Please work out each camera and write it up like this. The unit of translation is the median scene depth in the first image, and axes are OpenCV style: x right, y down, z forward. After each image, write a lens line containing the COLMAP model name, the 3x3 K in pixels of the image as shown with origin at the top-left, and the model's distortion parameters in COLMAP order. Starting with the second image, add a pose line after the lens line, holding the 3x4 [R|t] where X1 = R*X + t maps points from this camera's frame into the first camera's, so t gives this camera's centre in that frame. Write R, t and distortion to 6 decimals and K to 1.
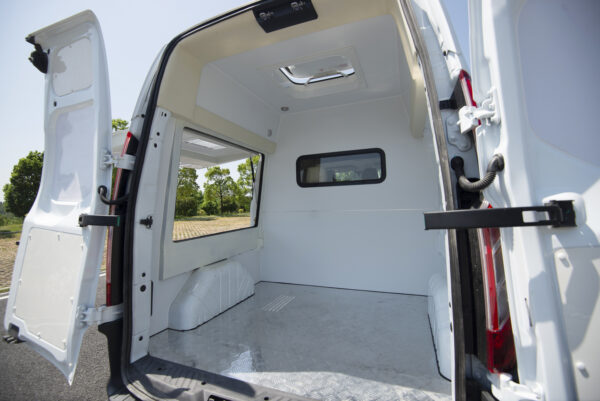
lens RADIAL K [[275.7, 0, 300.2], [0, 275.7, 195.5], [0, 0, 1]] dist [-0.012931, -0.015260]
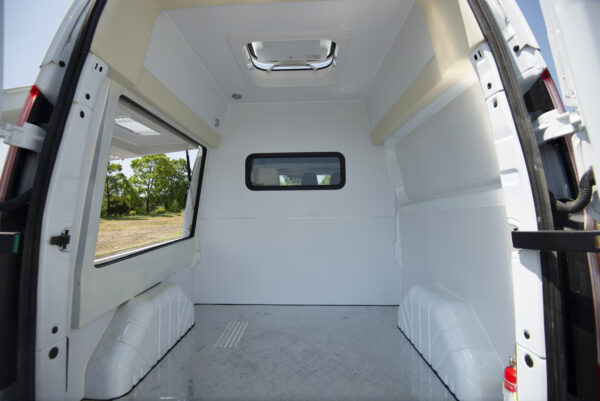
lens RADIAL K [[275.7, 0, 300.2], [0, 275.7, 195.5], [0, 0, 1]] dist [-0.012931, -0.015260]
pose [[0.942638, 0.034590, 0.332021, -0.168155], [-0.030267, 0.999376, -0.018184, -0.003419], [-0.332443, 0.007091, 0.943097, 0.171434]]
